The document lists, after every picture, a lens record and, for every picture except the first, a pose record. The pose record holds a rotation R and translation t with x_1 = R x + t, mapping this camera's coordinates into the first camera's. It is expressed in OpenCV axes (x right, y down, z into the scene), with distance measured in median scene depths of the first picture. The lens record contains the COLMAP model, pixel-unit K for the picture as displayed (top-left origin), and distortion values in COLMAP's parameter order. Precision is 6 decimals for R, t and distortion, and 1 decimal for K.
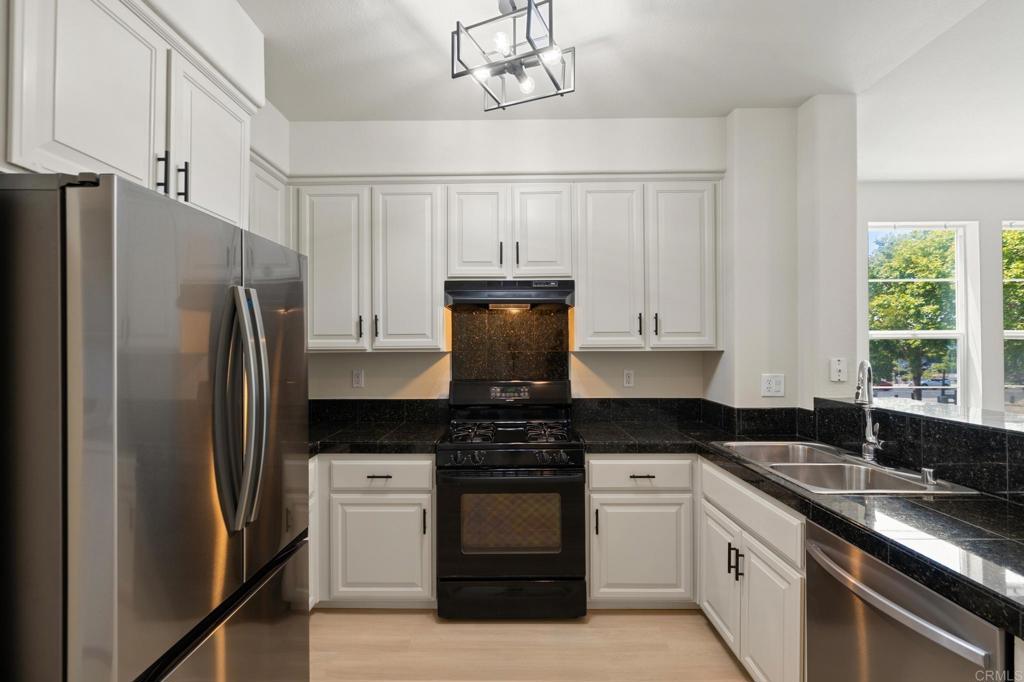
lens RADIAL K [[475.0, 0, 503.6], [0, 475.0, 344.6], [0, 0, 1]] dist [-0.007395, 0.003227]
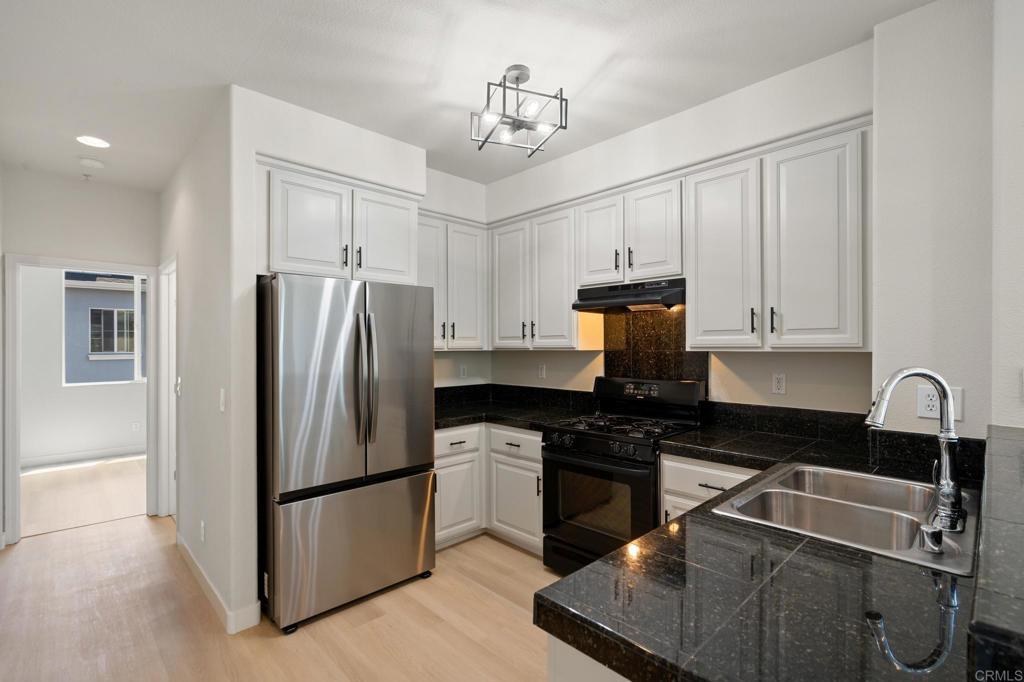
lens RADIAL K [[475.0, 0, 505.6], [0, 475.0, 348.0], [0, 0, 1]] dist [-0.007395, 0.003227]
pose [[0.694617, 0.003895, -0.719369, 0.594915], [0.002469, 0.999967, 0.007798, -0.000320], [0.719376, -0.007193, 0.694584, 0.063051]]
